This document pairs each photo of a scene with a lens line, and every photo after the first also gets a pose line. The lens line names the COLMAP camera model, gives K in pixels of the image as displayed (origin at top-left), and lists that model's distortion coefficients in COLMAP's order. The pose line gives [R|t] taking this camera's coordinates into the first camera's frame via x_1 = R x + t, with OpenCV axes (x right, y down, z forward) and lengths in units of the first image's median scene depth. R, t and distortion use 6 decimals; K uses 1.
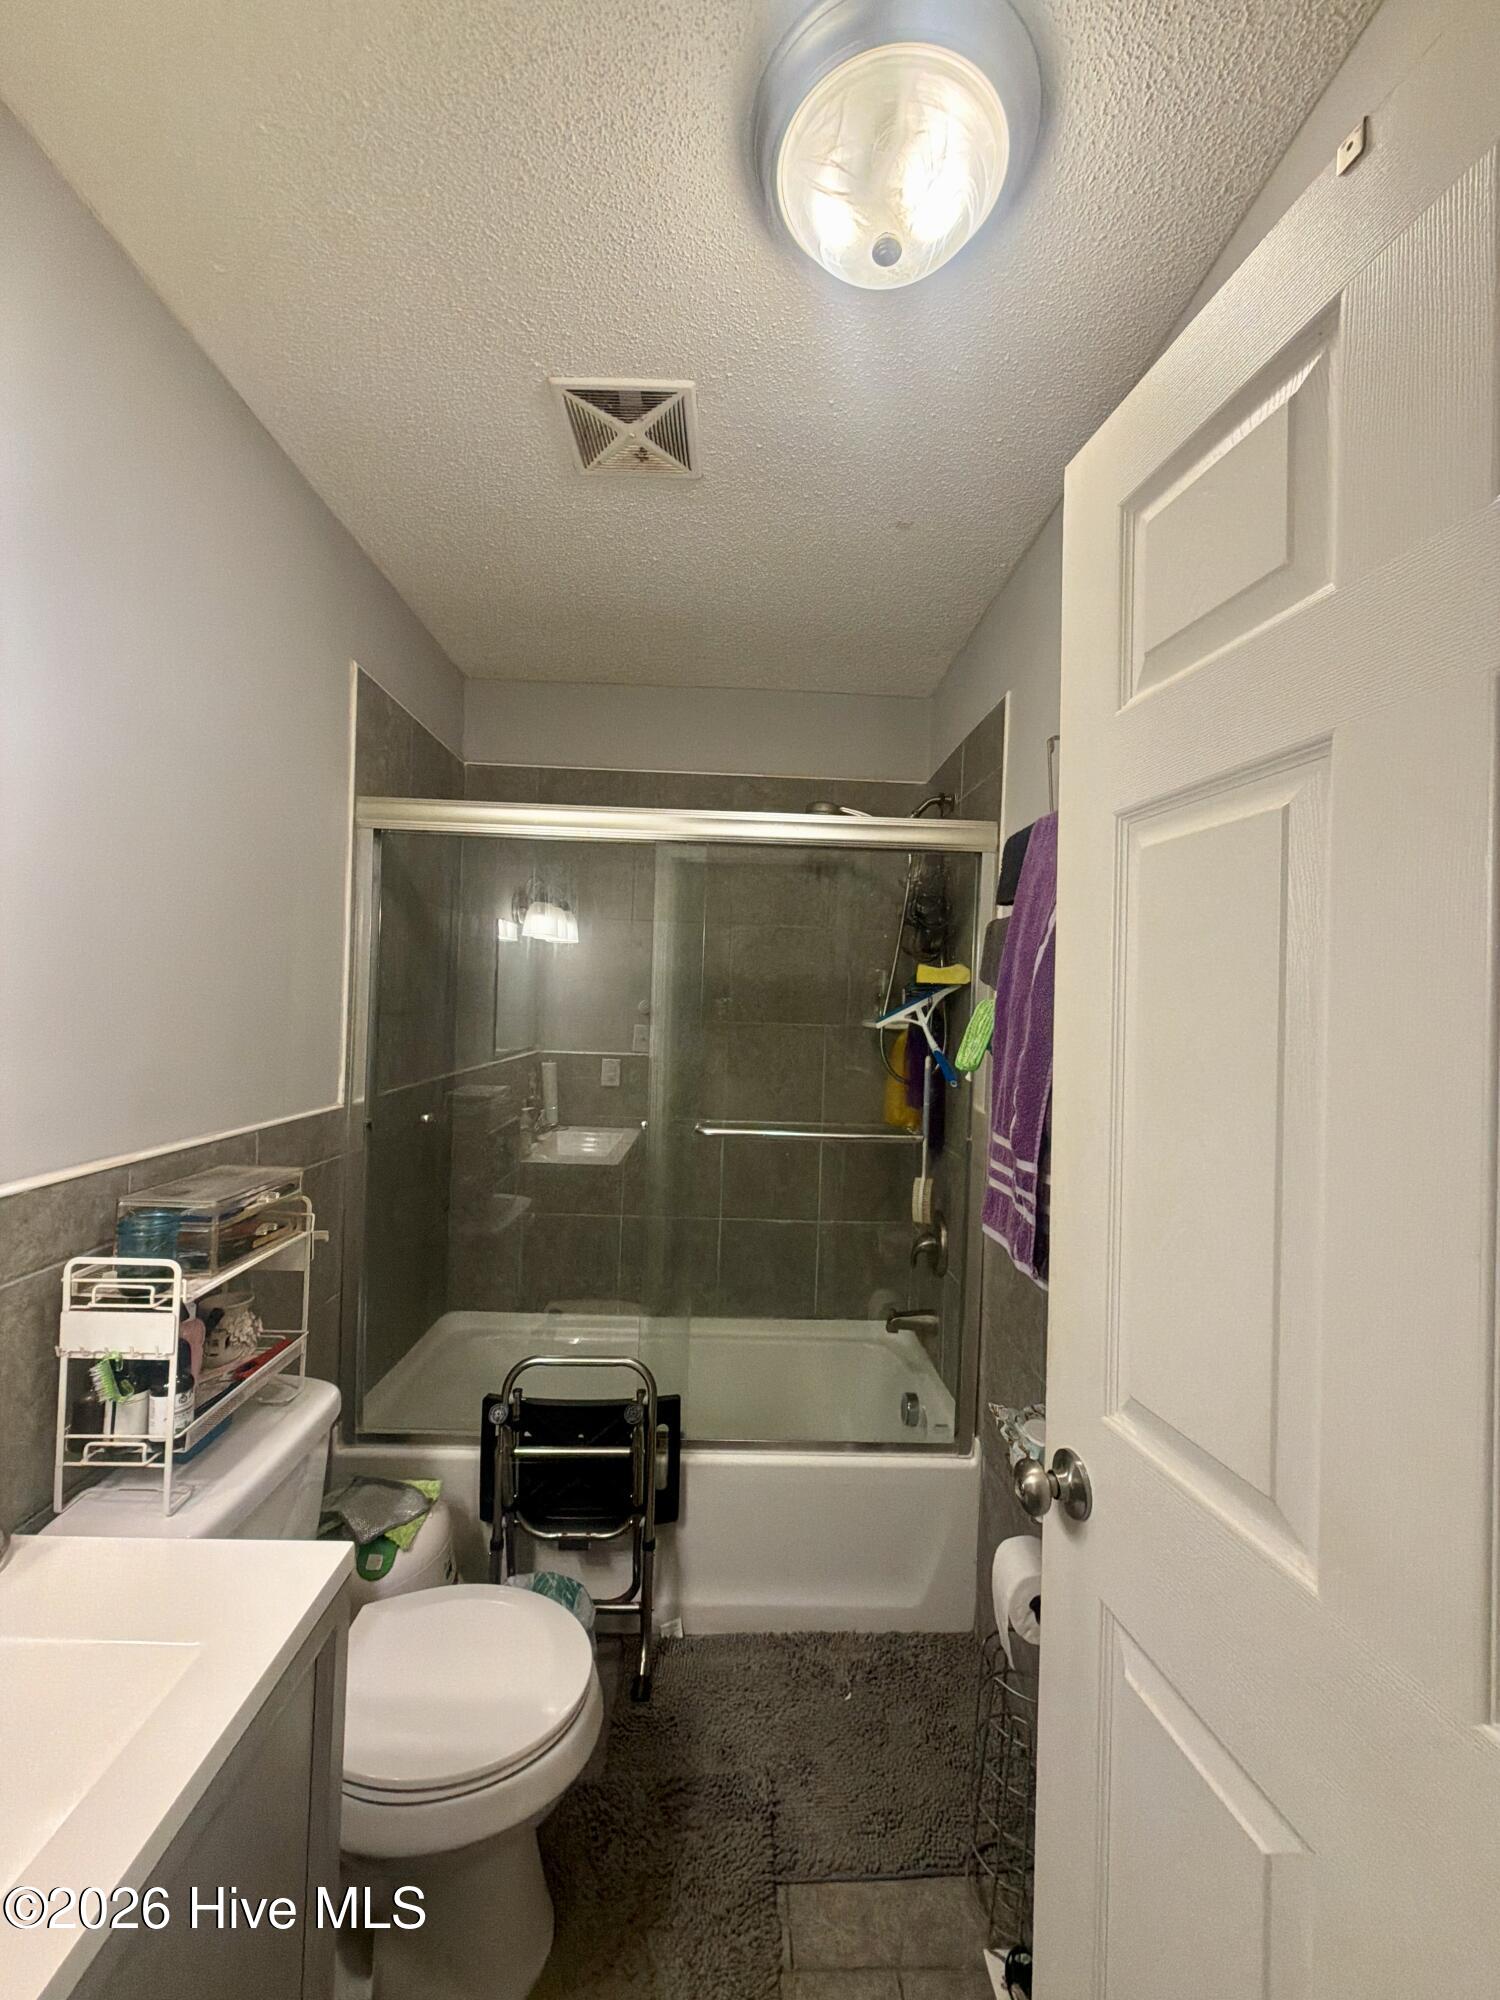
lens RADIAL K [[797.3, 0, 752.3], [0, 797.3, 996.9], [0, 0, 1]] dist [0.000316, 0.000533]
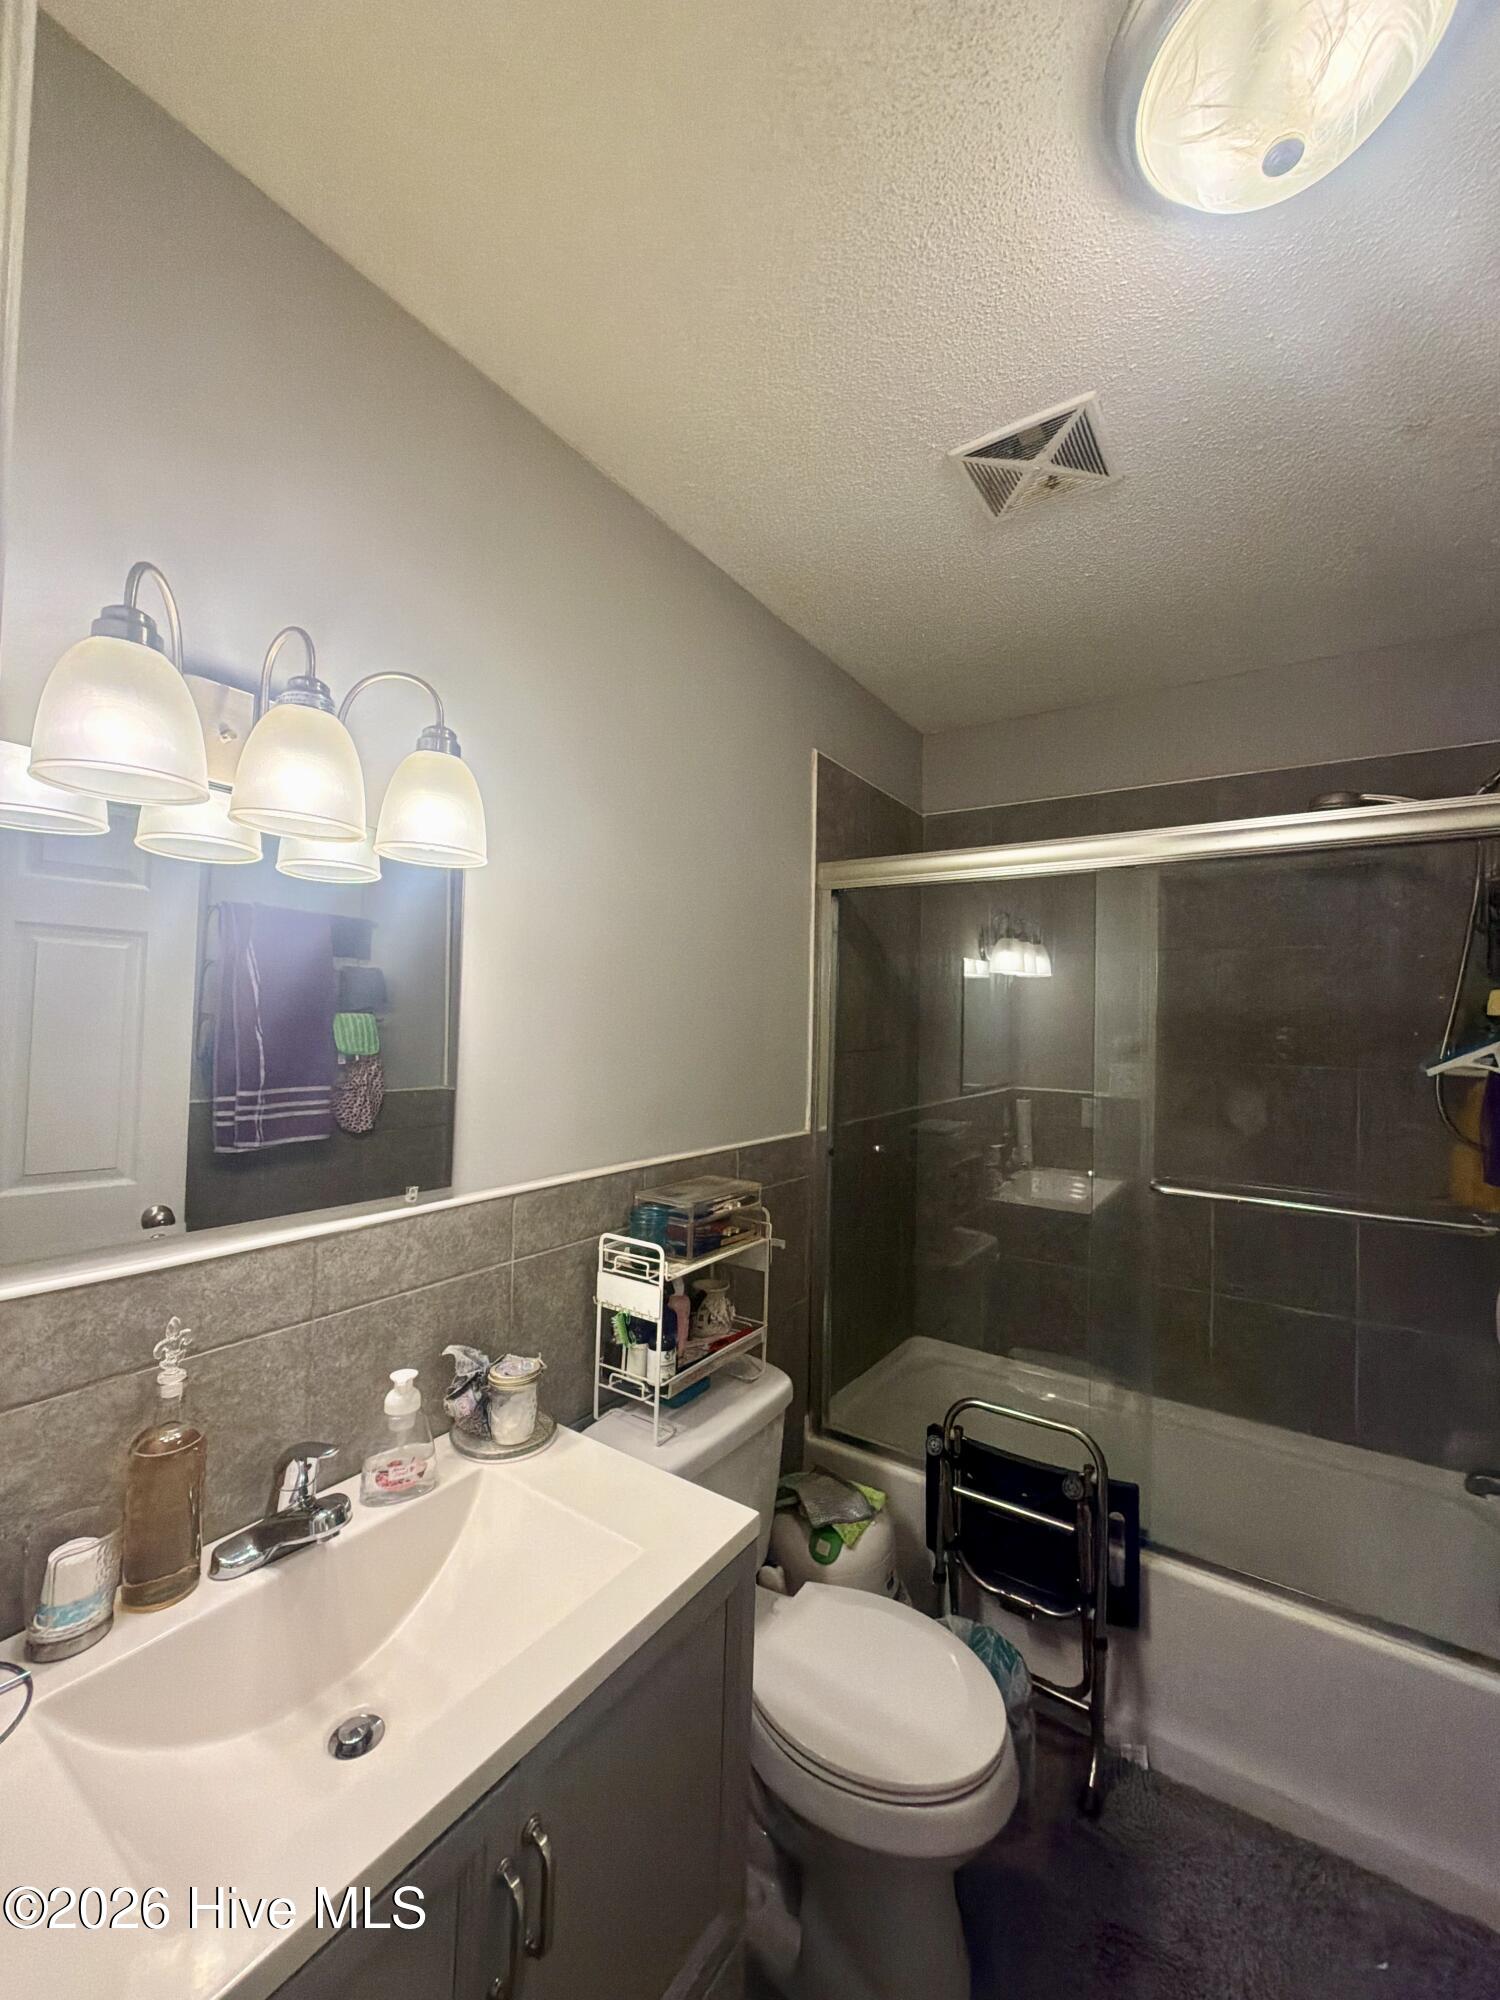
lens RADIAL K [[797.3, 0, 752.3], [0, 797.3, 996.9], [0, 0, 1]] dist [0.000316, 0.000533]
pose [[0.815488, -0.030531, -0.577969, 0.110532], [0.007453, 0.999079, -0.042260, -0.012757], [0.578726, 0.030155, 0.814964, 0.012099]]
